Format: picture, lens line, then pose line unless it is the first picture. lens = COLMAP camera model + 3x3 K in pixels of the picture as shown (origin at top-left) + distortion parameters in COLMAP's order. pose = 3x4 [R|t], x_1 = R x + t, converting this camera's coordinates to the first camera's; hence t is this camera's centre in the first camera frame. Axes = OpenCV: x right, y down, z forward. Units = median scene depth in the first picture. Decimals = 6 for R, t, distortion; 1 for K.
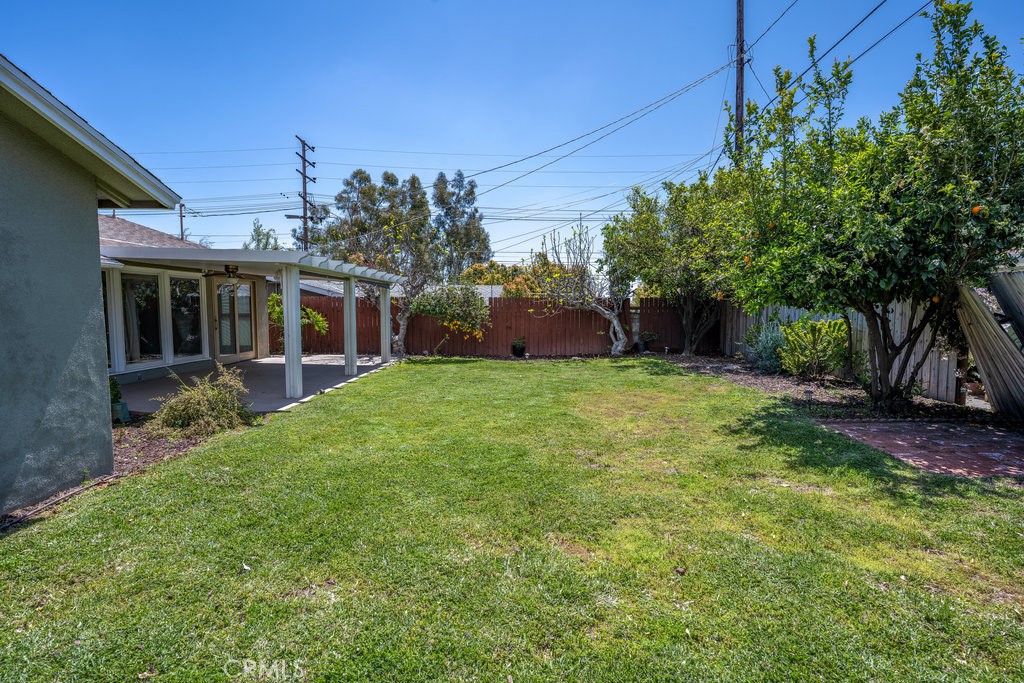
lens RADIAL K [[495.9, 0, 513.6], [0, 495.9, 341.0], [0, 0, 1]] dist [-0.003120, -0.000215]
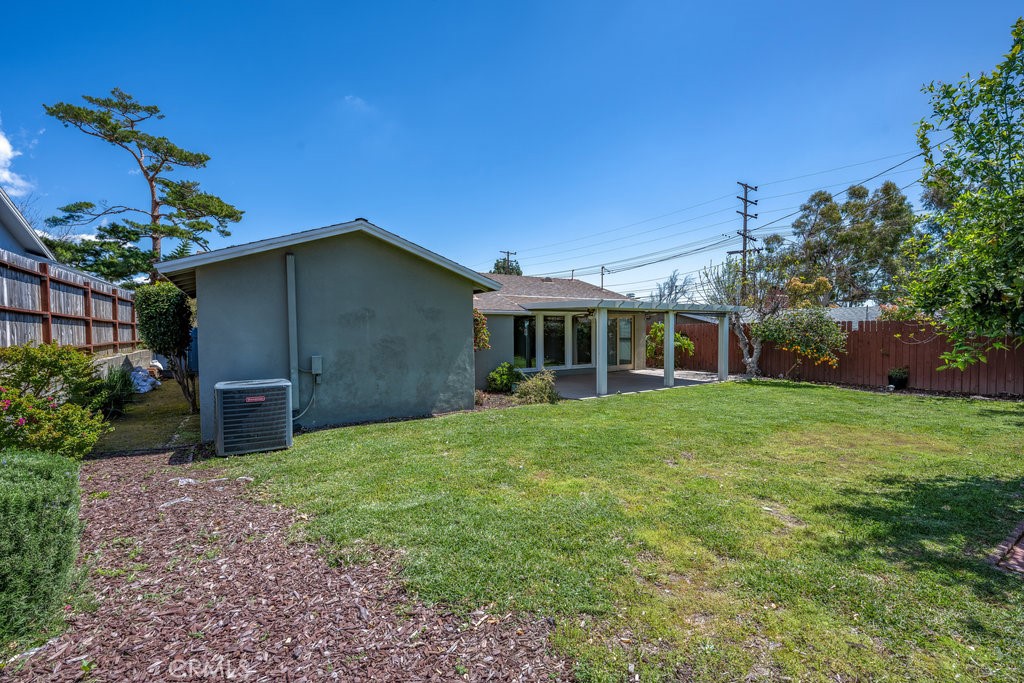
lens RADIAL K [[457.8, 0, 510.1], [0, 457.8, 342.7], [0, 0, 1]] dist [0.001542, 0.000056]
pose [[0.535867, 0.014077, -0.844185, 0.338332], [-0.046818, 0.998818, -0.013064, -0.006843], [0.843004, 0.046524, 0.535892, 0.001000]]
